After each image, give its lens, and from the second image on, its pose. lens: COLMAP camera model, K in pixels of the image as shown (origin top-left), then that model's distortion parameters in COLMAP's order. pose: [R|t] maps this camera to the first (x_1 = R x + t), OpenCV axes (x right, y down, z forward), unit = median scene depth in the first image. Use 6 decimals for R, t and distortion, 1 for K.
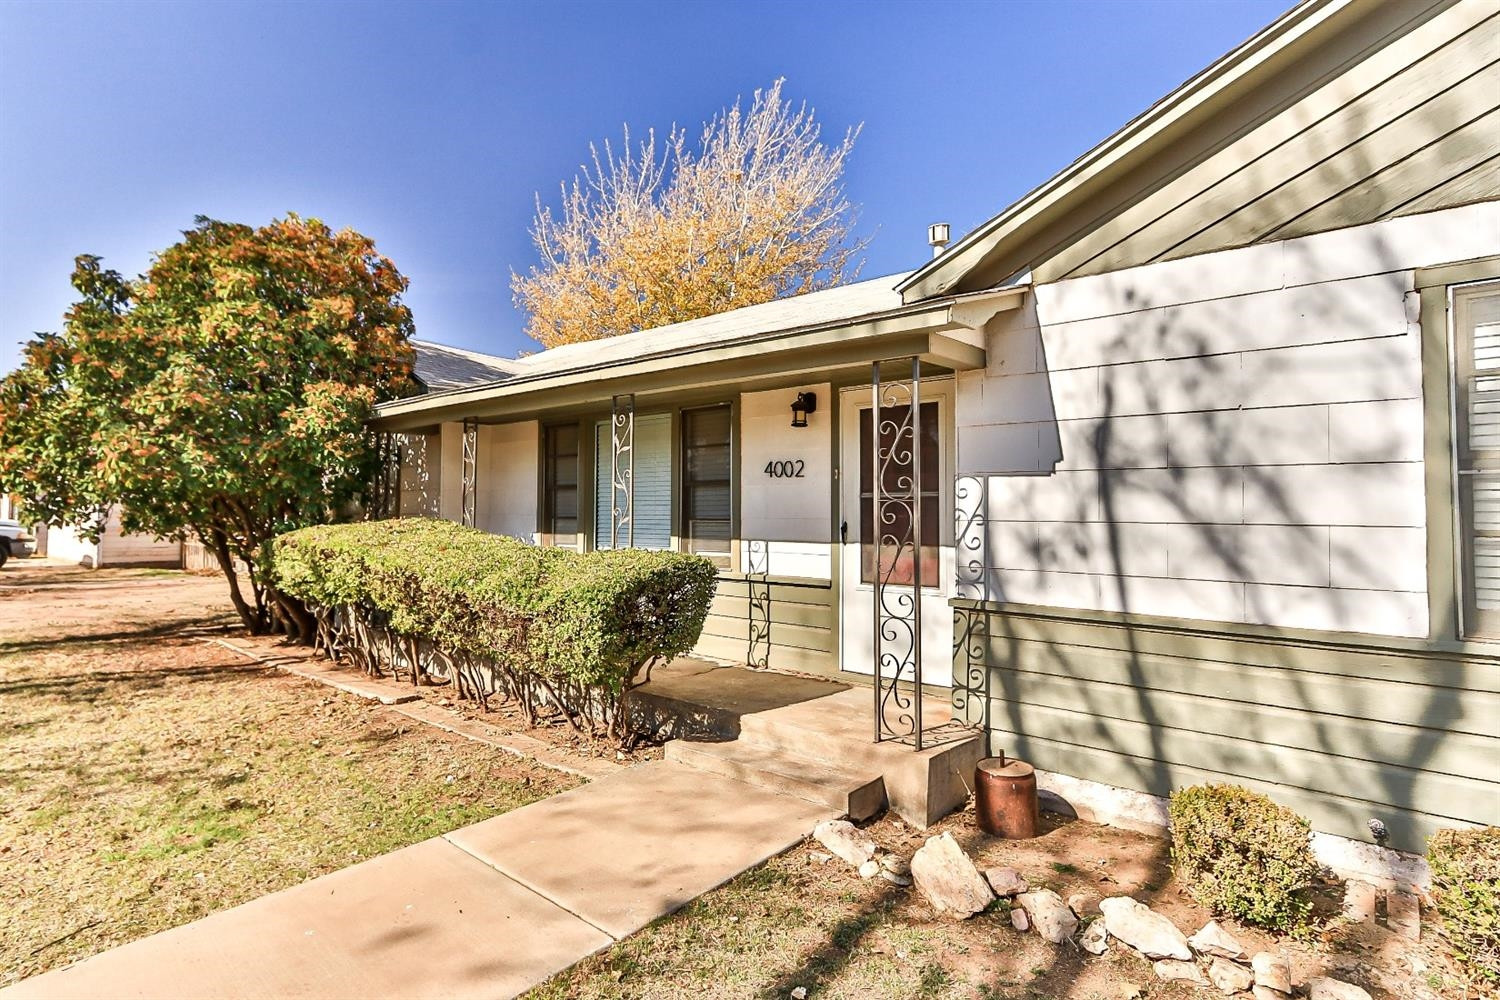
lens RADIAL K [[734.5, 0, 745.7], [0, 734.5, 492.9], [0, 0, 1]] dist [-0.001013, -0.000215]
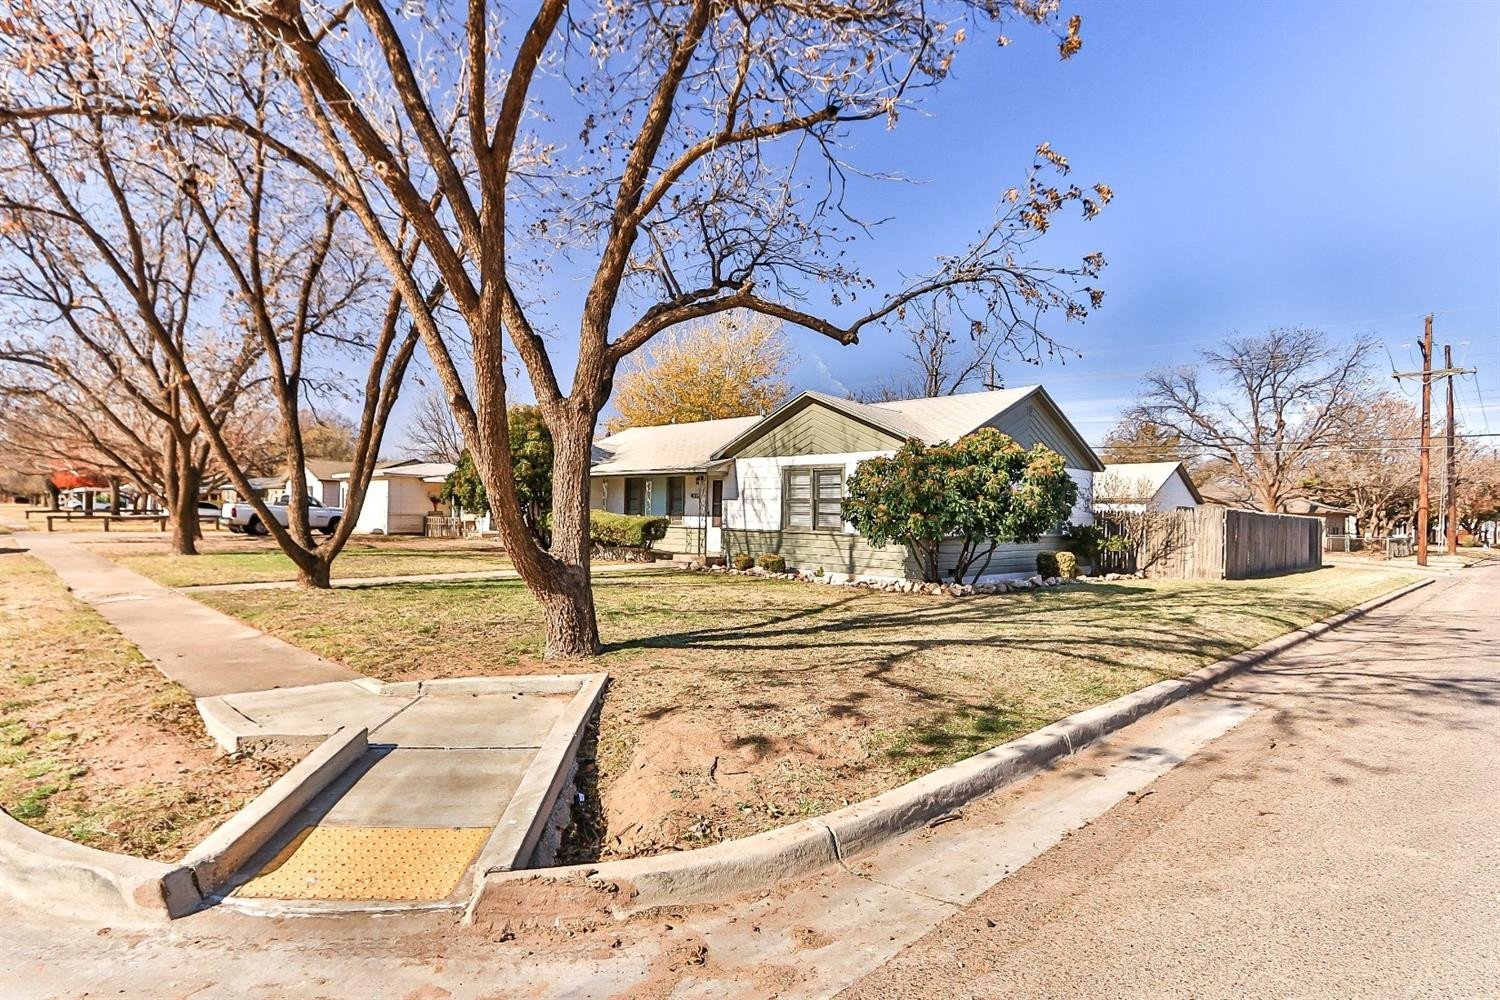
lens RADIAL K [[785.1, 0, 753.0], [0, 785.1, 524.2], [0, 0, 1]] dist [0.000251, 0.000869]
pose [[0.996435, 0.019656, -0.082041, 0.808165], [-0.017249, 0.999403, 0.029941, -0.020600], [0.082580, -0.028419, 0.996179, -3.423962]]
